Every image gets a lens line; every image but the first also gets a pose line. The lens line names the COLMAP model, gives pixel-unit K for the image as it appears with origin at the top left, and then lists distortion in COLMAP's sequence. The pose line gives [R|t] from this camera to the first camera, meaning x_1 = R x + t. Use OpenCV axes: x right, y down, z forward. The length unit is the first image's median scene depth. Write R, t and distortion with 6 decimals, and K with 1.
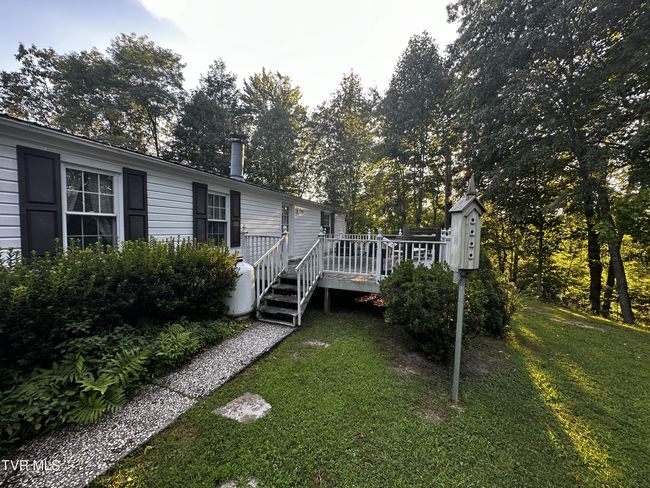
lens RADIAL K [[258.6, 0, 325.0], [0, 258.6, 244.0], [0, 0, 1]] dist [-0.003550, 0.000725]
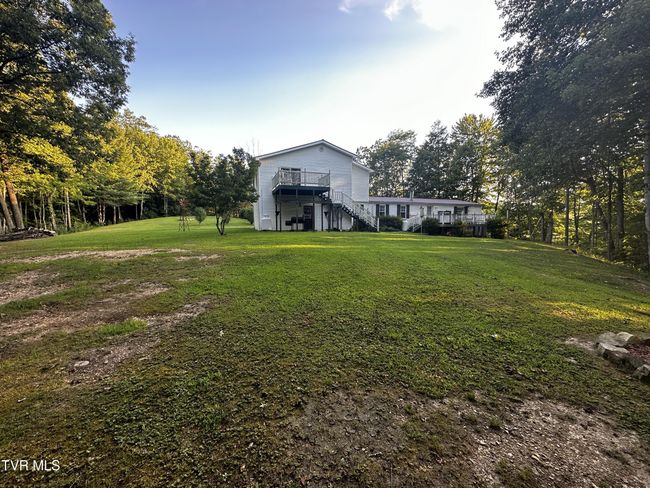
lens RADIAL K [[258.6, 0, 325.0], [0, 258.6, 244.0], [0, 0, 1]] dist [-0.003550, 0.000725]
pose [[0.615612, 0.045005, -0.786763, 0.637298], [-0.035849, 0.998934, 0.029091, 0.105266], [0.787234, 0.010296, 0.616569, -0.781213]]
